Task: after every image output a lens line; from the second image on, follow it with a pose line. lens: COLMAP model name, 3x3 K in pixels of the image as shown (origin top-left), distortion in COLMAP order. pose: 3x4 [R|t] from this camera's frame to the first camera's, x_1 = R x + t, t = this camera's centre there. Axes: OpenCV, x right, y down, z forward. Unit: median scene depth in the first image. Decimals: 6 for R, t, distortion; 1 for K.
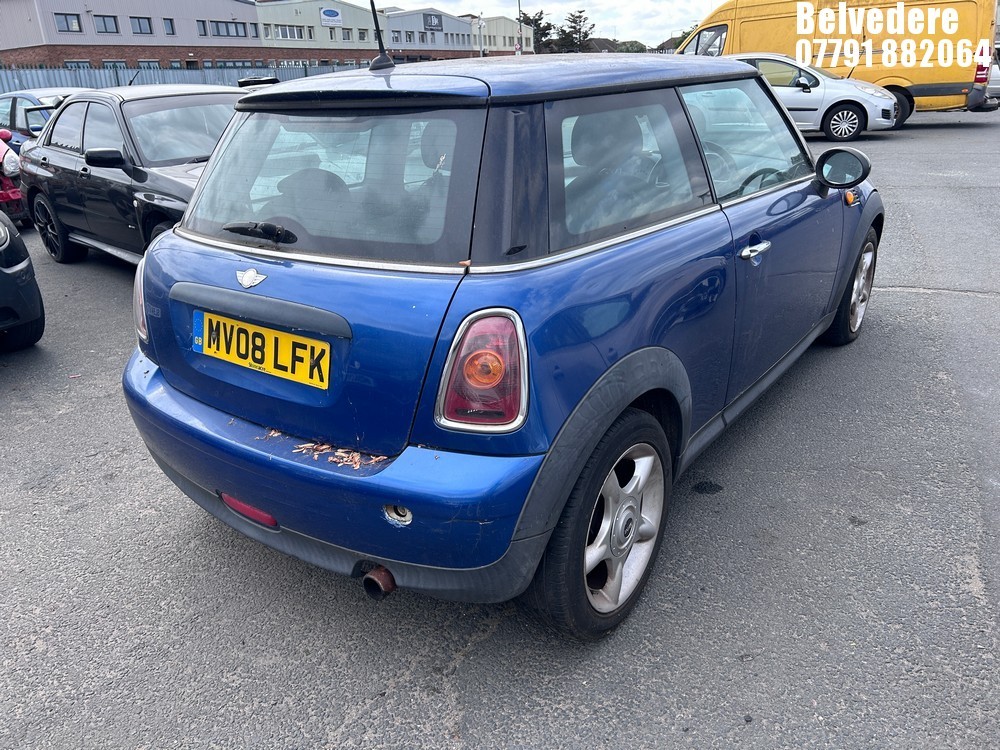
lens RADIAL K [[758.9, 0, 500.0], [0, 758.9, 375.0], [0, 0, 1]] dist [0.047508, -0.052802]
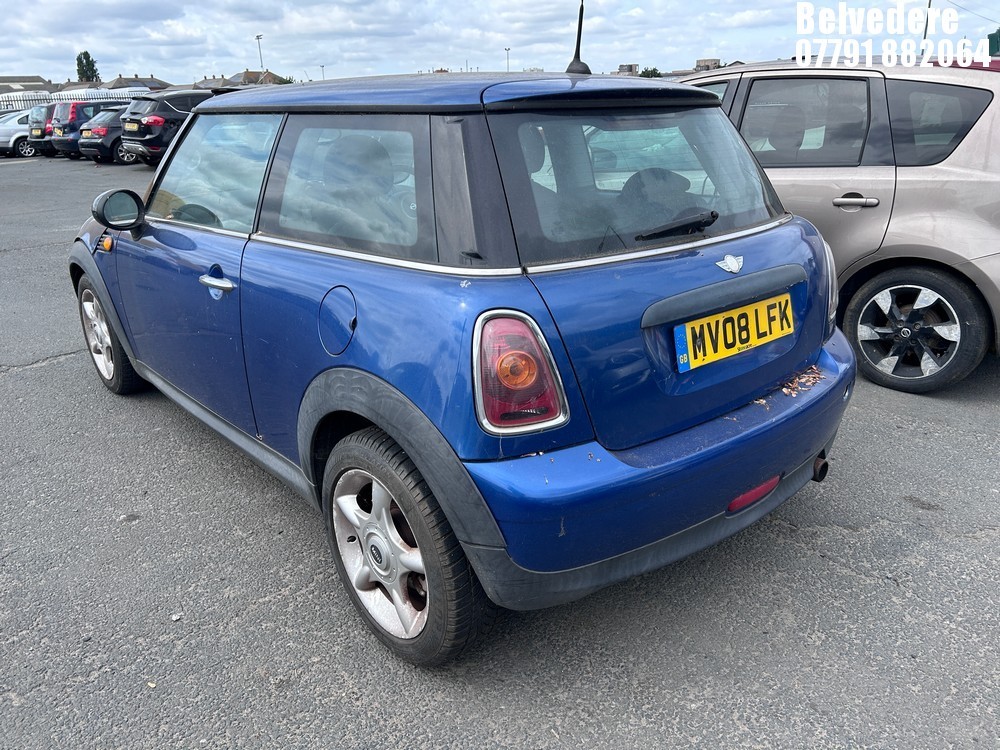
lens RADIAL K [[758.9, 0, 500.0], [0, 758.9, 375.0], [0, 0, 1]] dist [0.047508, -0.052802]
pose [[0.219355, -0.288550, 0.931999, -1.331069], [0.357907, 0.912466, 0.198265, -0.291515], [-0.907627, 0.290078, 0.303427, 0.987946]]
